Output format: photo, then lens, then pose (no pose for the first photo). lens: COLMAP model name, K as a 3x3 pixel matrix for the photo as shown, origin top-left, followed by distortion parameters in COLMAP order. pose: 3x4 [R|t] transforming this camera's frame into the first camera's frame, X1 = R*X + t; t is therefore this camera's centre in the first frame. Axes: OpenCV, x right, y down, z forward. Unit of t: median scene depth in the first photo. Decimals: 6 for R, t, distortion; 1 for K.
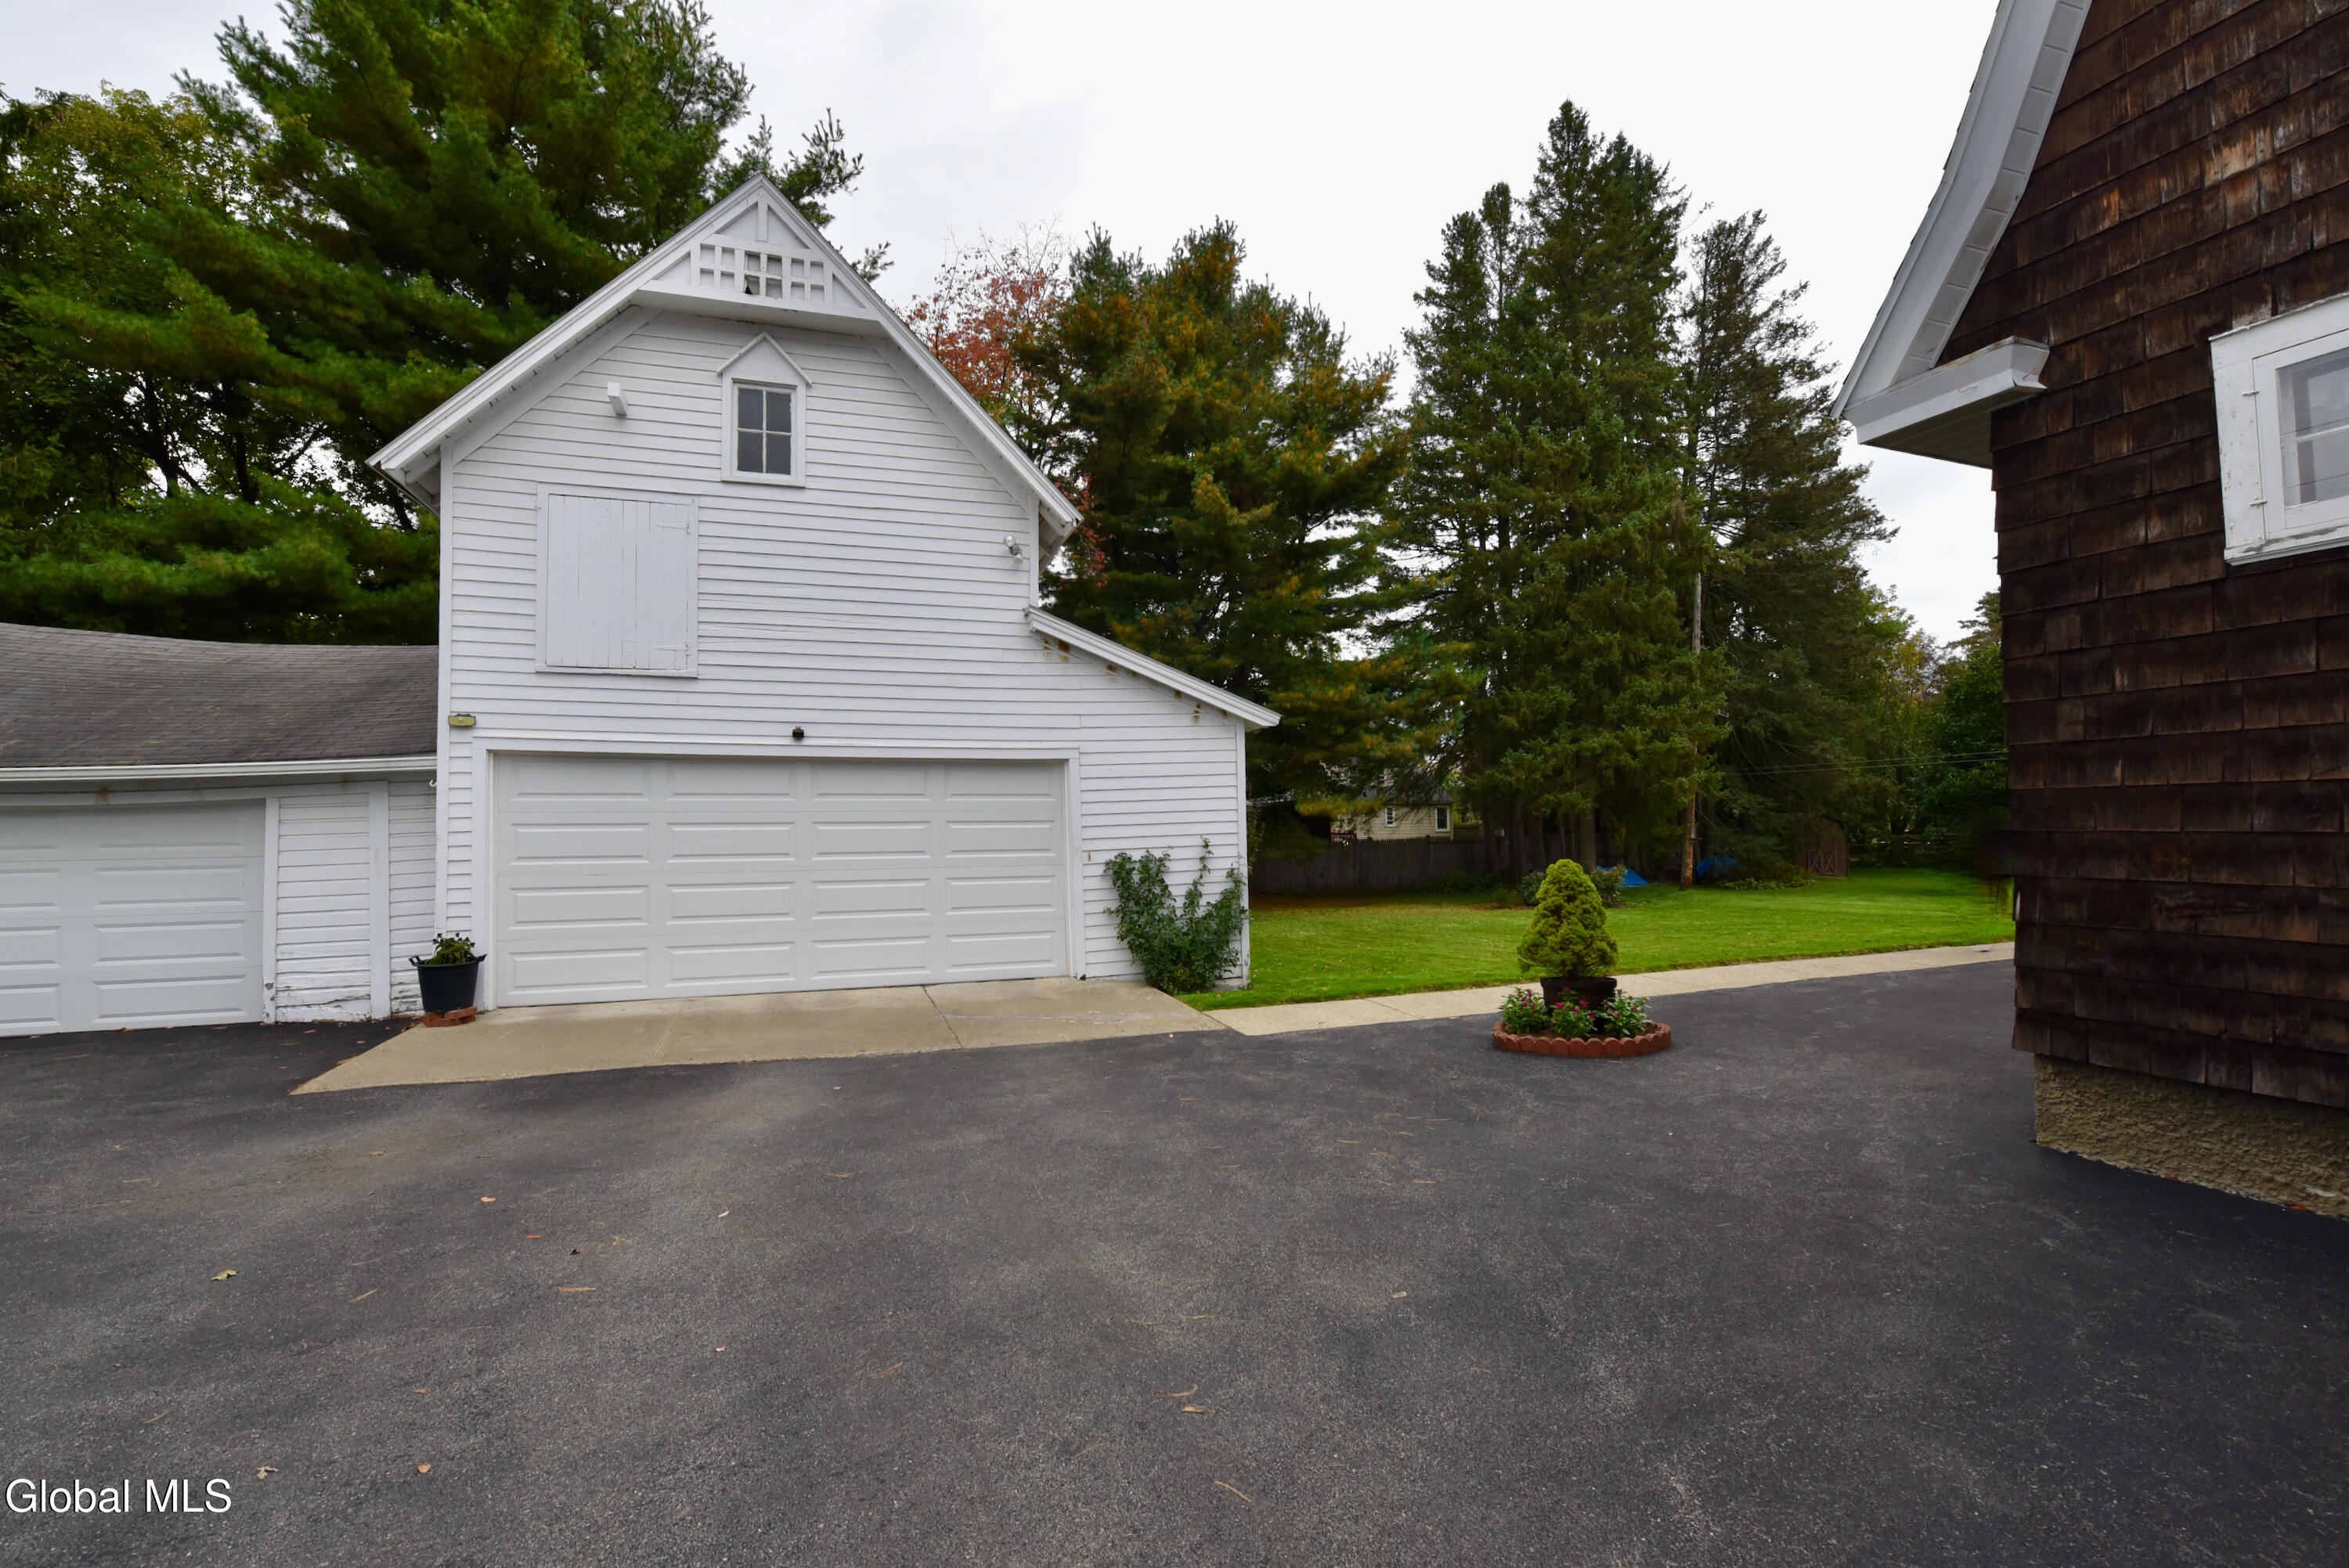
lens RADIAL K [[996.9, 0, 1121.9], [0, 996.9, 808.4], [0, 0, 1]] dist [-0.017742, -0.000070]
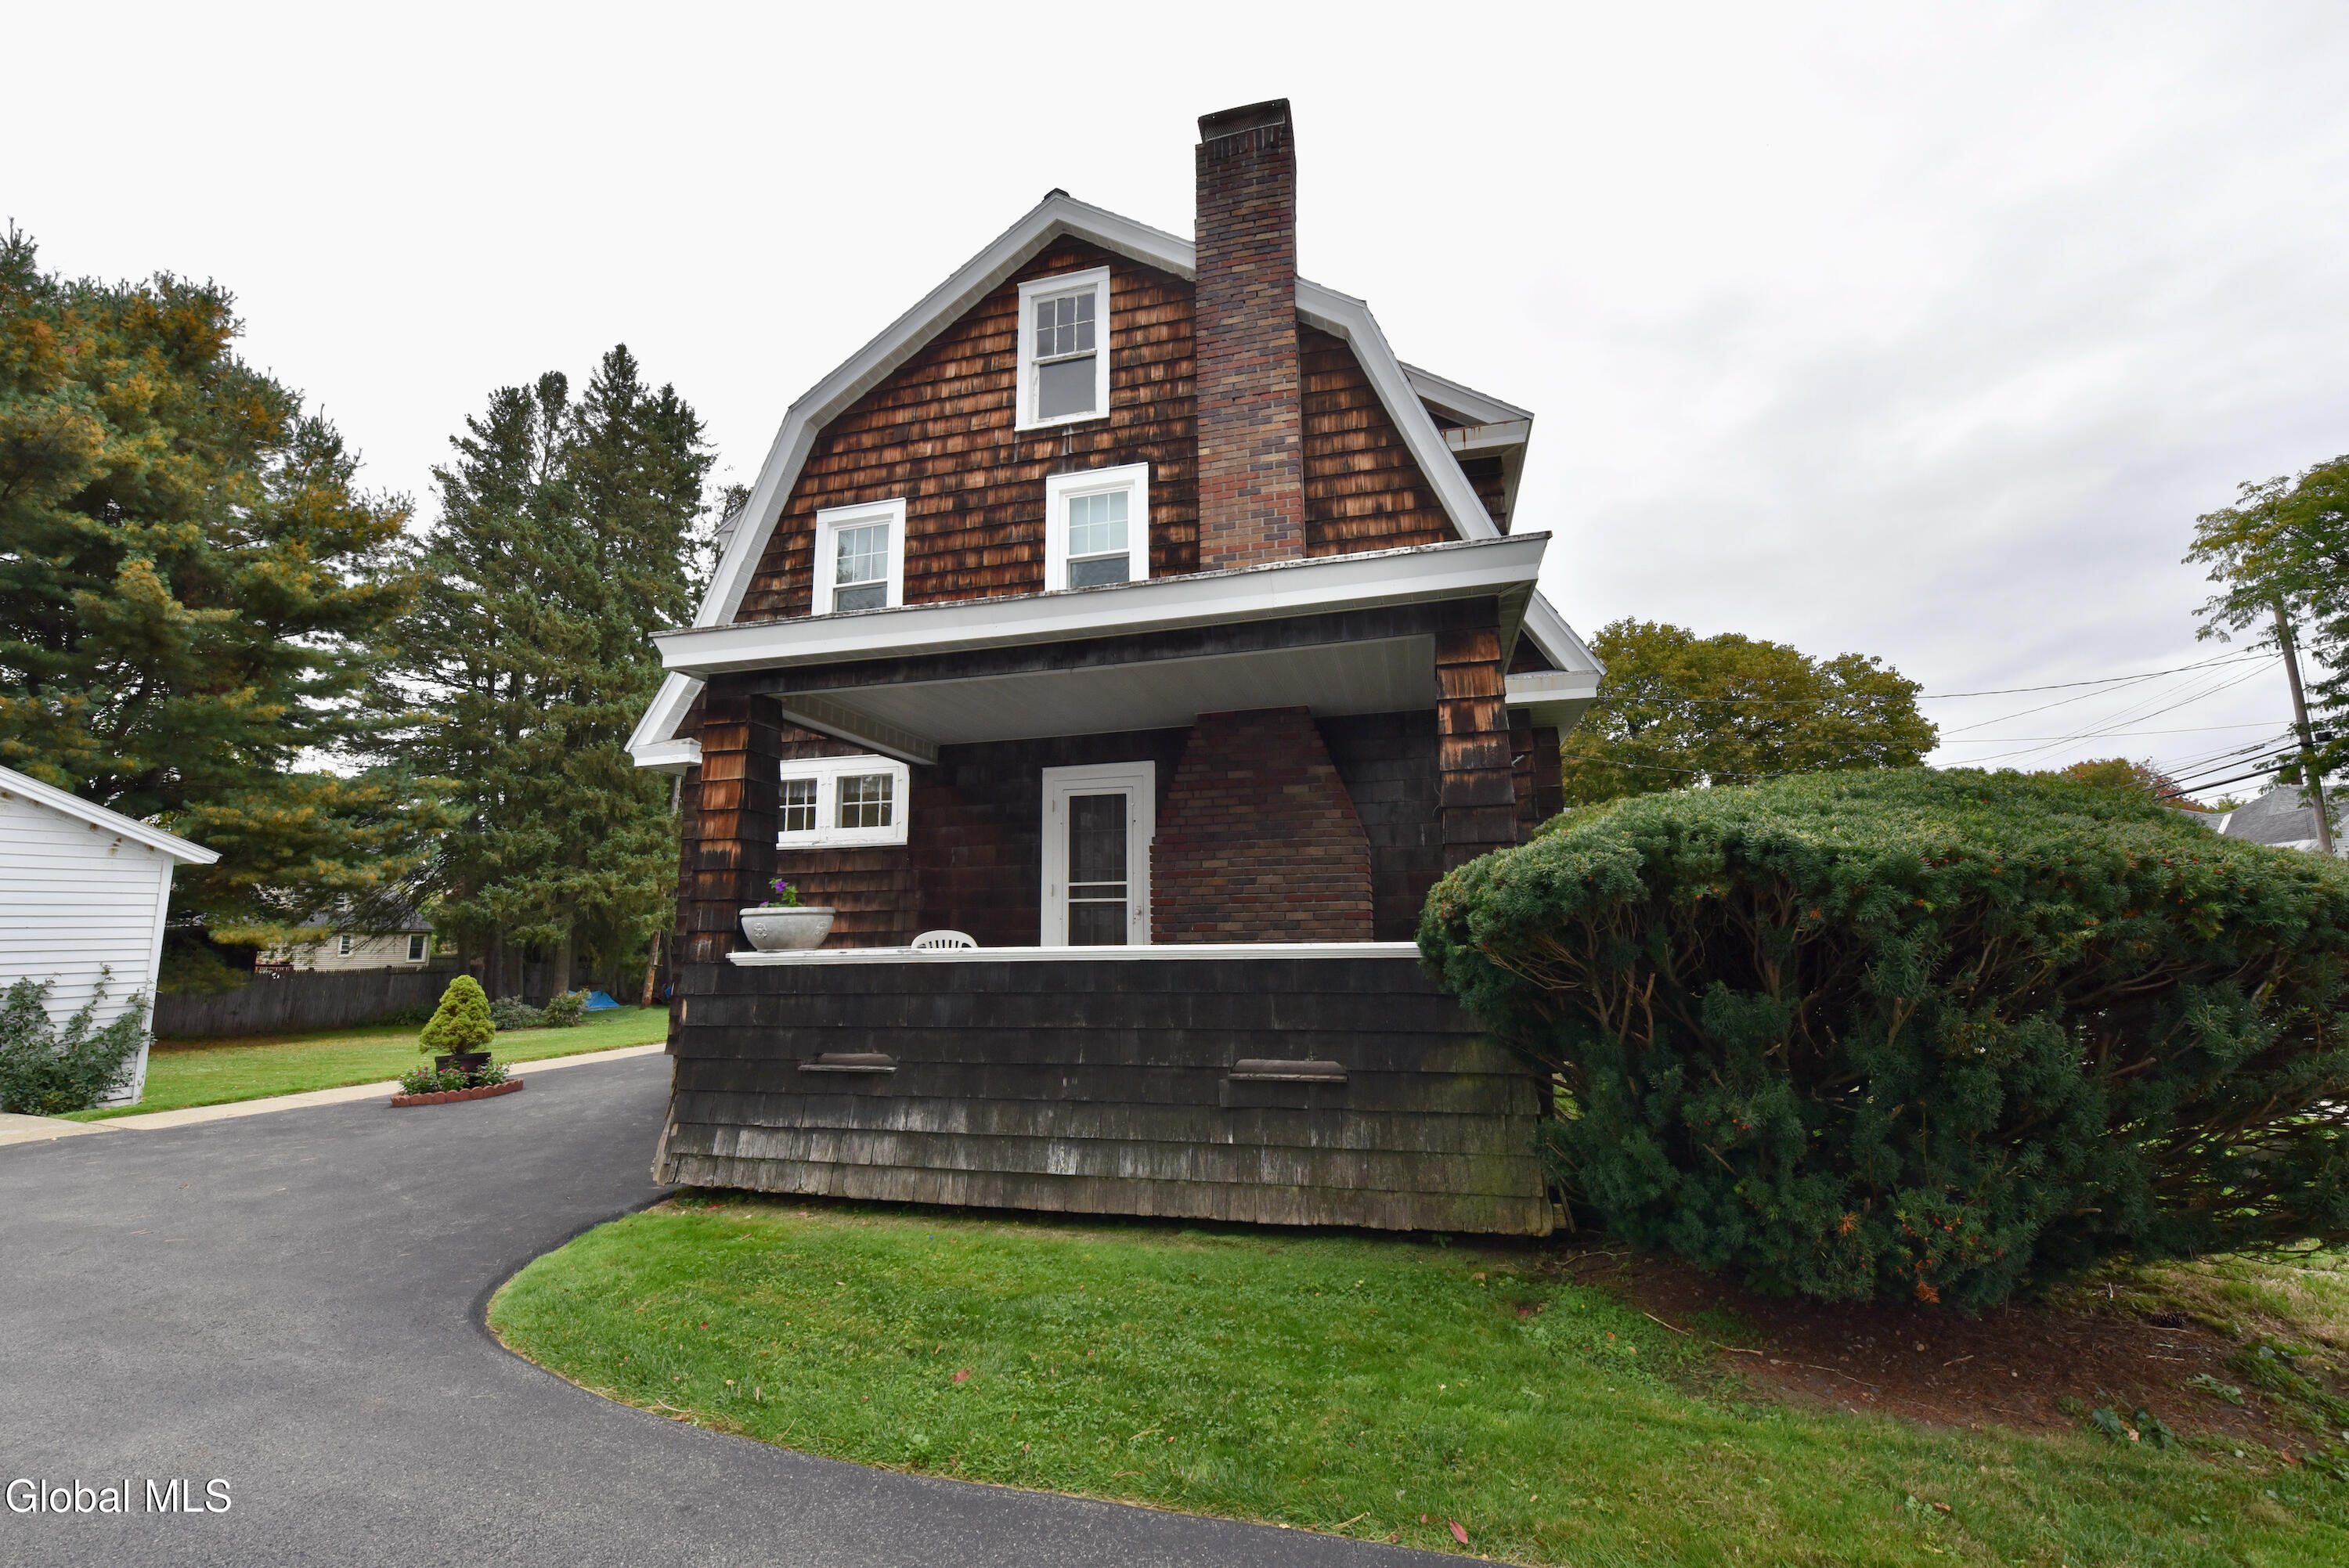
lens RADIAL K [[951.0, 0, 1194.4], [0, 951.0, 786.4], [0, 0, 1]] dist [-0.019834, -0.000616]
pose [[0.549124, 0.140299, 0.823880, -0.045781], [-0.007191, 0.986565, -0.163210, -0.002279], [-0.835710, 0.083698, 0.542756, -0.202897]]
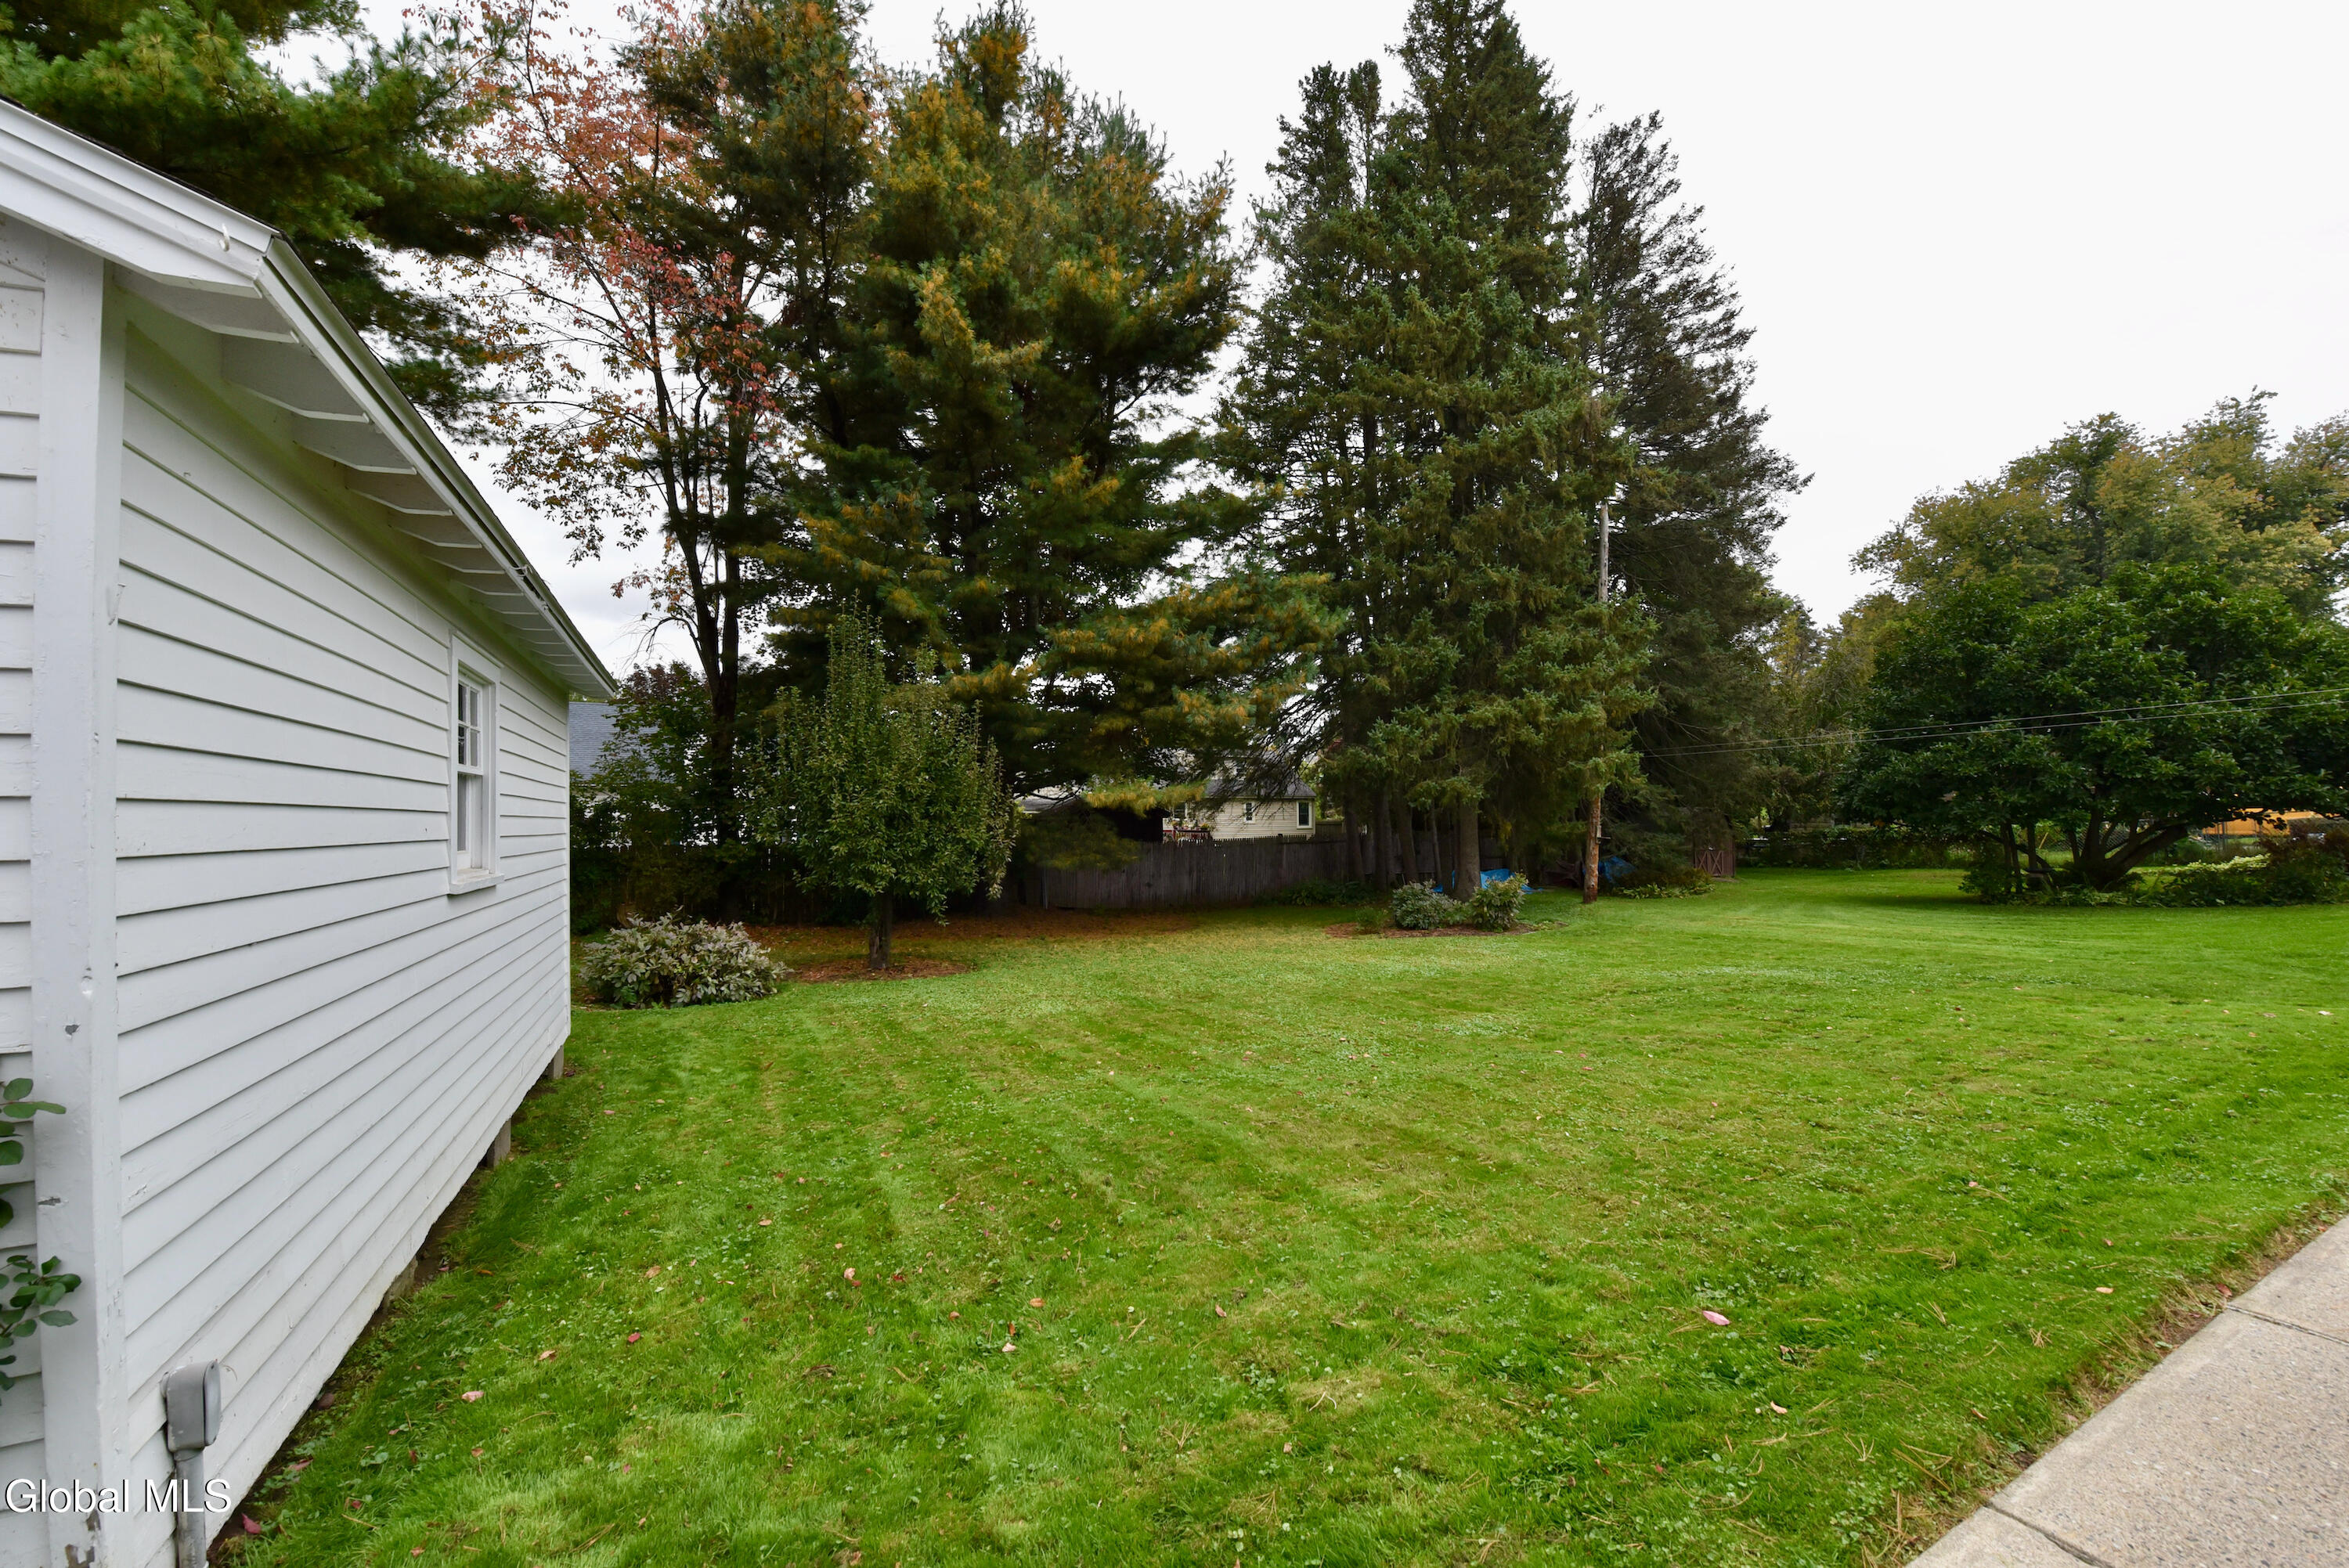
lens RADIAL K [[933.4, 0, 1170.8], [0, 933.4, 818.4], [0, 0, 1]] dist [0.000085, -0.000083]
pose [[0.986827, -0.002566, 0.161761, 0.121871], [0.000463, 0.999915, 0.013039, 0.005168], [-0.161780, -0.012792, 0.986744, 0.332240]]
